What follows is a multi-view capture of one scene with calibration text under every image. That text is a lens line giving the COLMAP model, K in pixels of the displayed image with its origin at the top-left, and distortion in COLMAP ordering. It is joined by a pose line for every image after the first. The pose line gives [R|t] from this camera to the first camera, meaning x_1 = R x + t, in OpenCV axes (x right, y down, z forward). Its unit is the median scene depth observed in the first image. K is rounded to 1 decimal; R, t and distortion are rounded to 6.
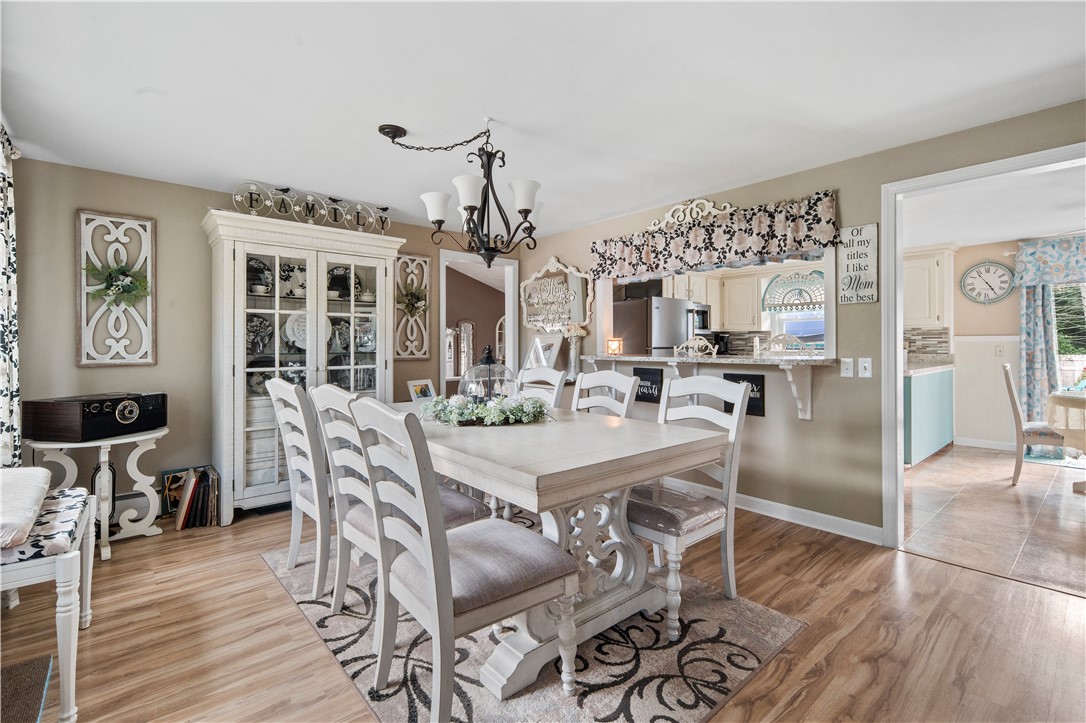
lens RADIAL K [[494.5, 0, 543.0], [0, 494.5, 361.5], [0, 0, 1]] dist [-0.037783, -0.000099]
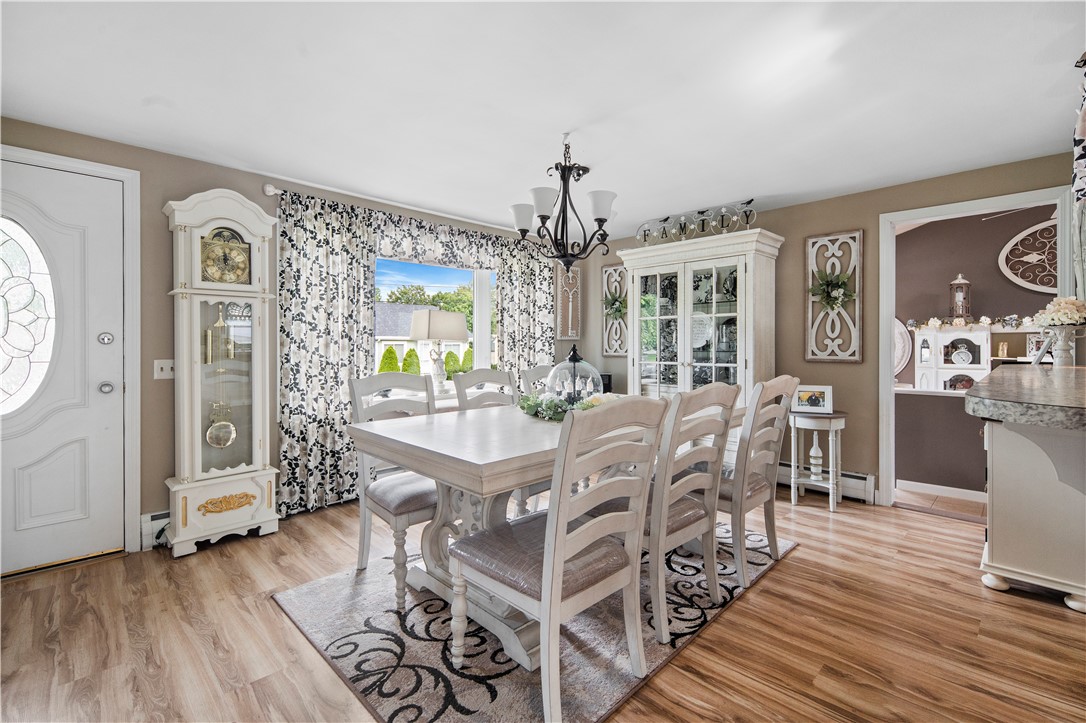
lens RADIAL K [[478.7, 0, 545.8], [0, 478.7, 356.0], [0, 0, 1]] dist [-0.011515, -0.000476]
pose [[0.064576, 0.020096, -0.997710, 0.909539], [-0.027810, 0.999445, 0.018331, -0.025812], [0.997525, 0.026562, 0.065099, 0.857753]]
